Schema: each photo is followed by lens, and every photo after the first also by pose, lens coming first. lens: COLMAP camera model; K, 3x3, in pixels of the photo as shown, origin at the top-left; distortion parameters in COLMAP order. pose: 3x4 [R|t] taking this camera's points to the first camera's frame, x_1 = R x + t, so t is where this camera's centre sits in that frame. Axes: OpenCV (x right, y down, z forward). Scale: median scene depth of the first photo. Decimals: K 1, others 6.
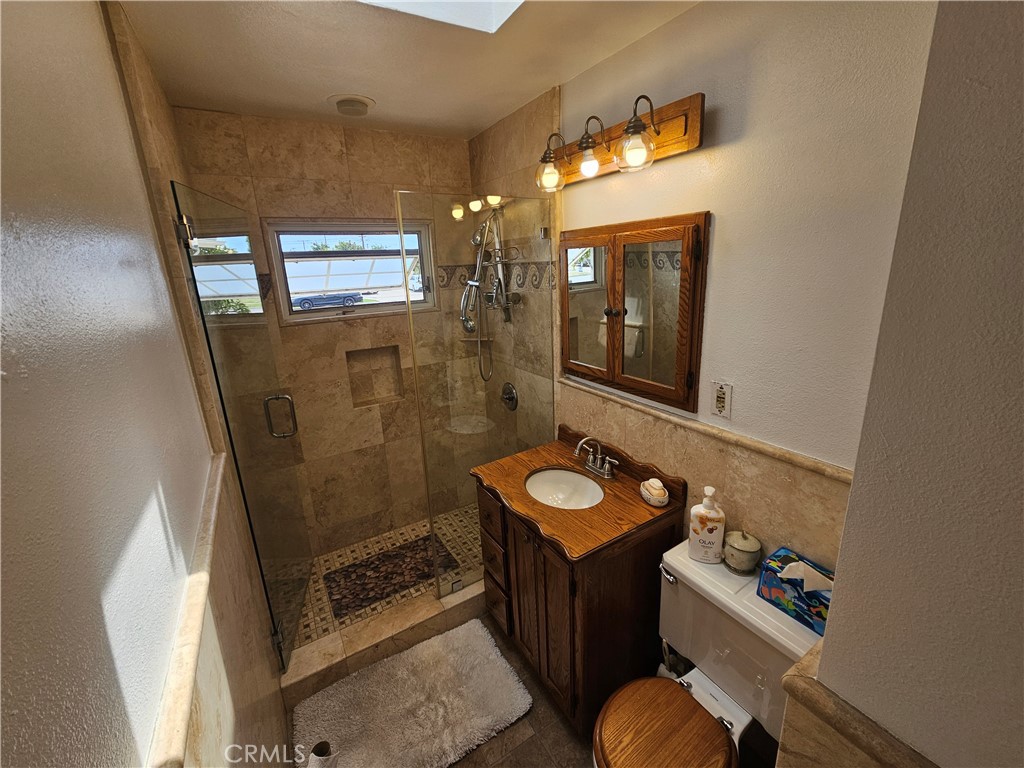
lens RADIAL K [[419.3, 0, 515.2], [0, 419.3, 375.1], [0, 0, 1]] dist [-0.001428, -0.000370]
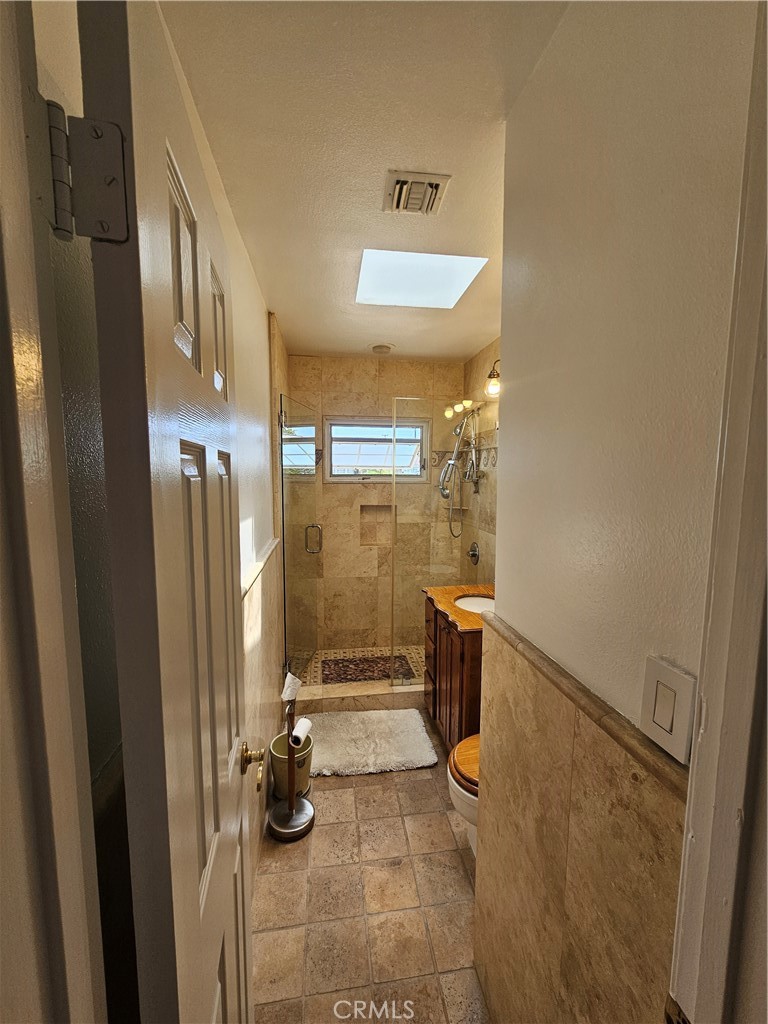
lens RADIAL K [[419.3, 0, 391.9], [0, 419.3, 515.2], [0, 0, 1]] dist [-0.001428, -0.000370]
pose [[0.923882, 0.087382, -0.372567, 0.238770], [-0.142012, 0.982348, -0.121756, 0.139976], [0.355352, 0.165397, 0.919983, -0.286416]]
